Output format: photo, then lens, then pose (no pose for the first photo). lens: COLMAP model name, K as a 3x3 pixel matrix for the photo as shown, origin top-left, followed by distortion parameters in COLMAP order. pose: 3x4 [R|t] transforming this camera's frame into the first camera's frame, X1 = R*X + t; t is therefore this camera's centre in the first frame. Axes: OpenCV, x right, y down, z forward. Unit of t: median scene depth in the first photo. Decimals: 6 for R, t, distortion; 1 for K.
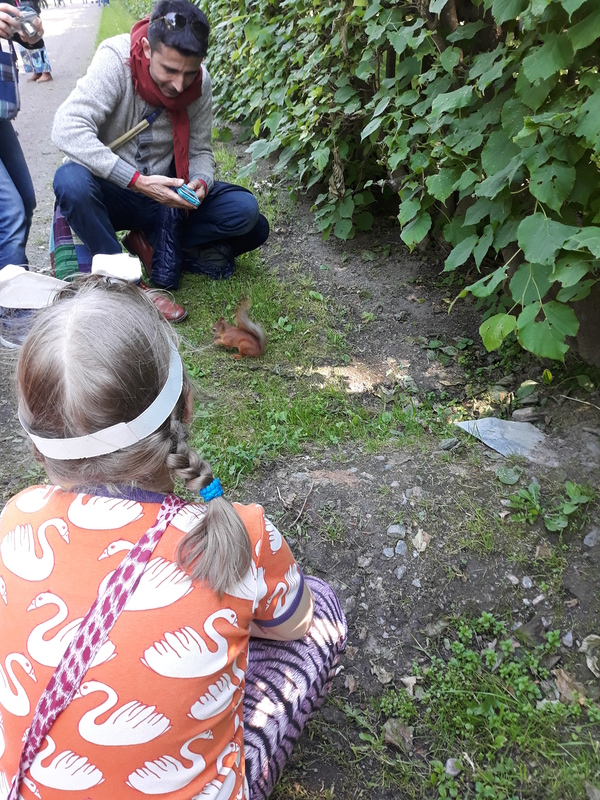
lens RADIAL K [[639.0, 0, 274.8], [0, 639.0, 398.9], [0, 0, 1]] dist [-0.009816, 0.004584]
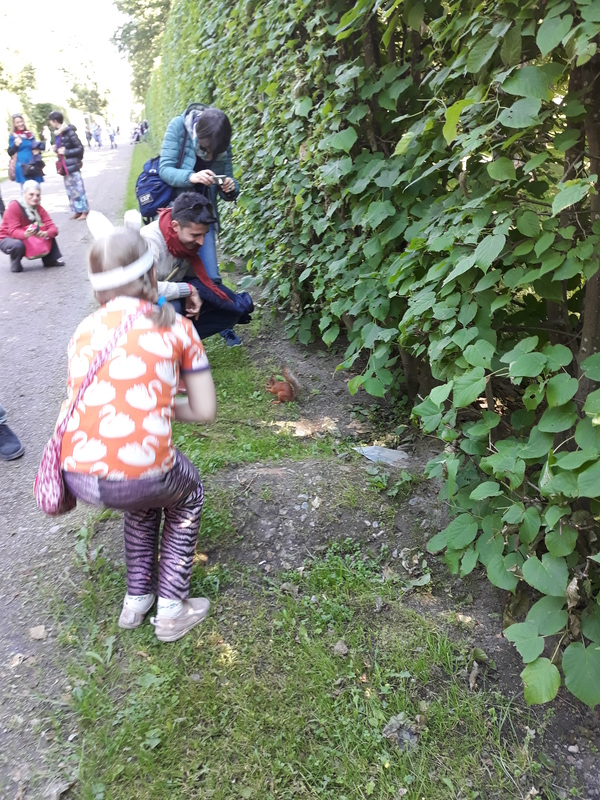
lens RADIAL K [[630.0, 0, 300.0], [0, 630.0, 400.0], [0, 0, 1]] dist [0.127345, -0.001845]
pose [[0.999912, 0.001371, 0.013213, 0.106068], [0.000887, 0.985543, -0.169423, 0.159109], [-0.013255, 0.169420, 0.985455, -0.508284]]
